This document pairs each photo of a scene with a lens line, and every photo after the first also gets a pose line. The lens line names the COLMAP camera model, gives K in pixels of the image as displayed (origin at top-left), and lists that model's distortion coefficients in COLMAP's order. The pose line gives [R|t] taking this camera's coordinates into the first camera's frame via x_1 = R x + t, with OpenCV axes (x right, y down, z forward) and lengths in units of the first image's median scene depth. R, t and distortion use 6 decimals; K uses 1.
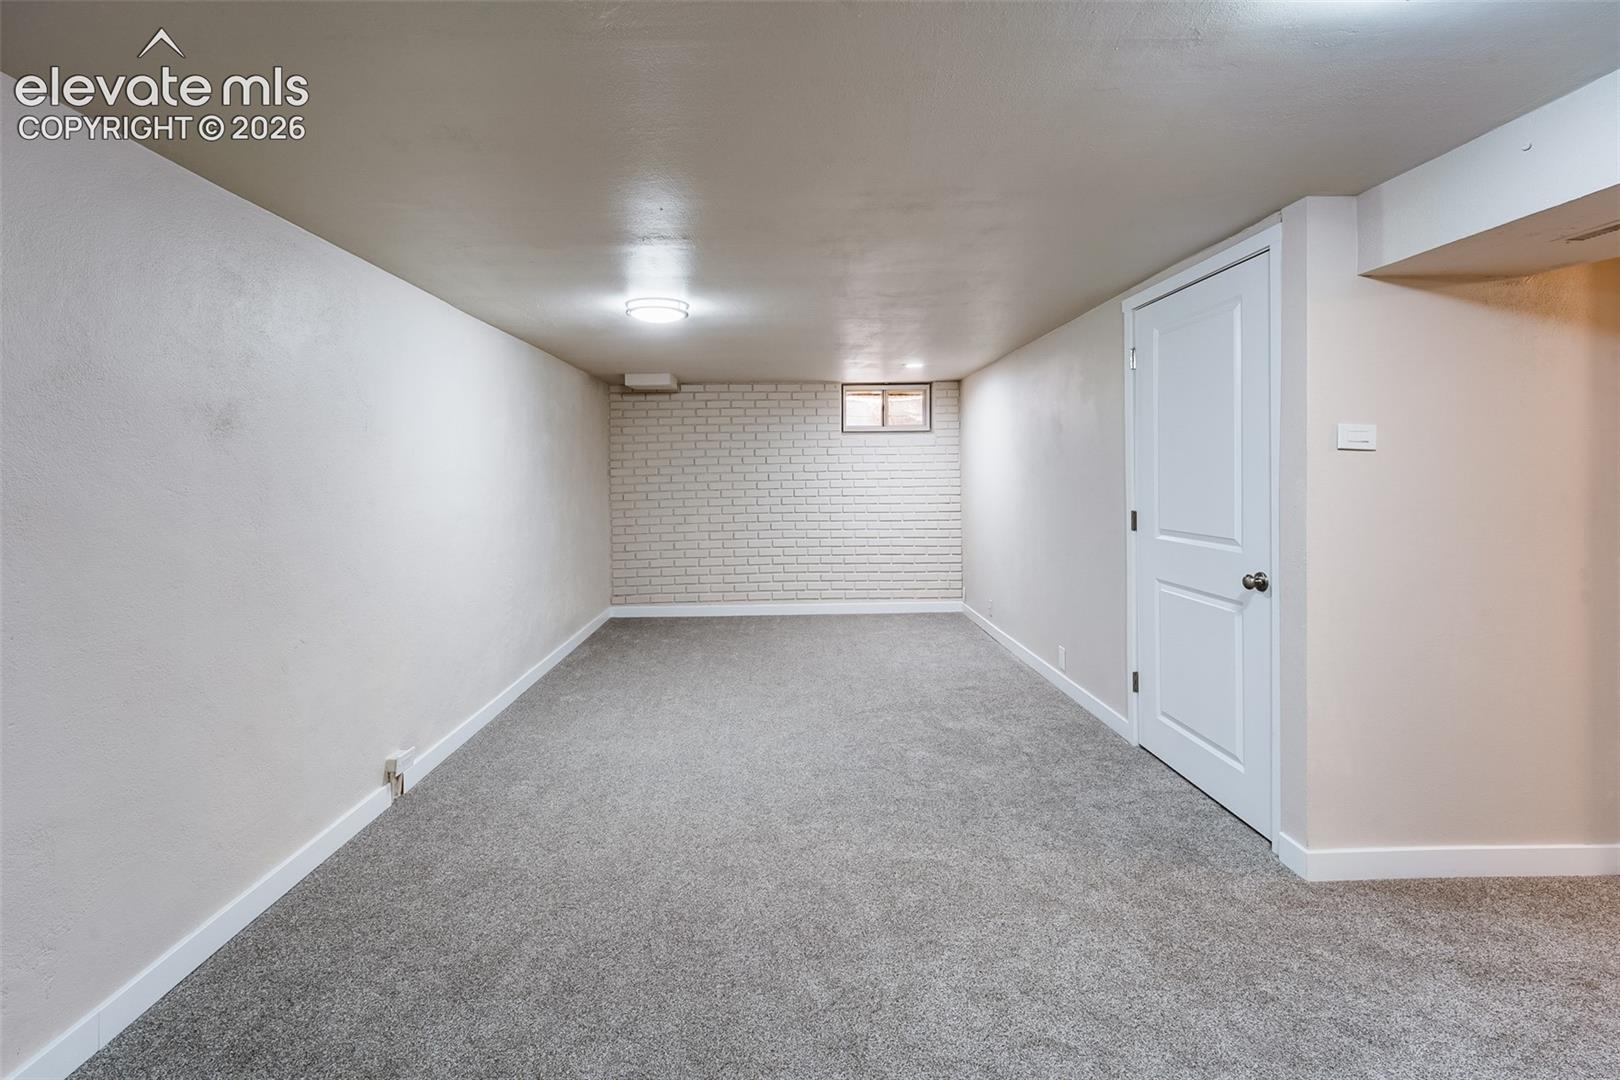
lens RADIAL K [[728.7, 0, 809.4], [0, 728.7, 487.8], [0, 0, 1]] dist [0.015929, -0.000708]
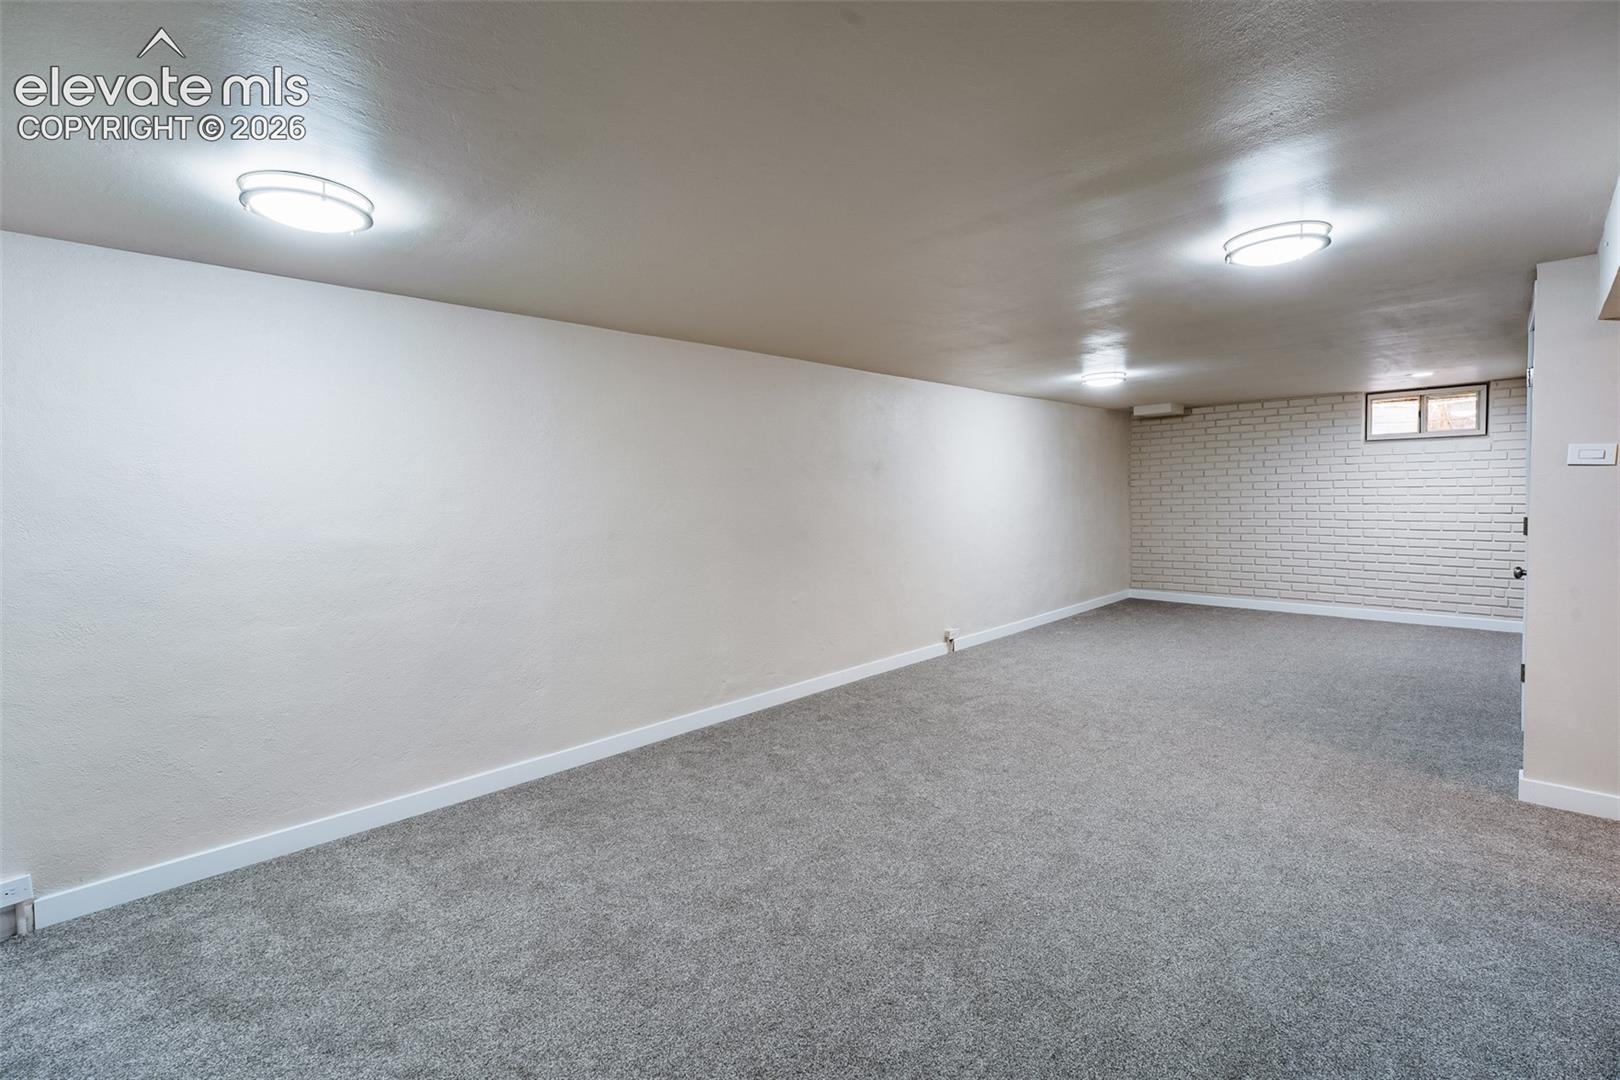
lens RADIAL K [[728.7, 0, 809.4], [0, 728.7, 487.8], [0, 0, 1]] dist [0.015929, -0.000708]
pose [[0.688972, -0.004592, -0.724774, 0.258418], [-0.003347, 0.999949, -0.009516, 0.001060], [0.724780, 0.008982, 0.688921, -0.270849]]
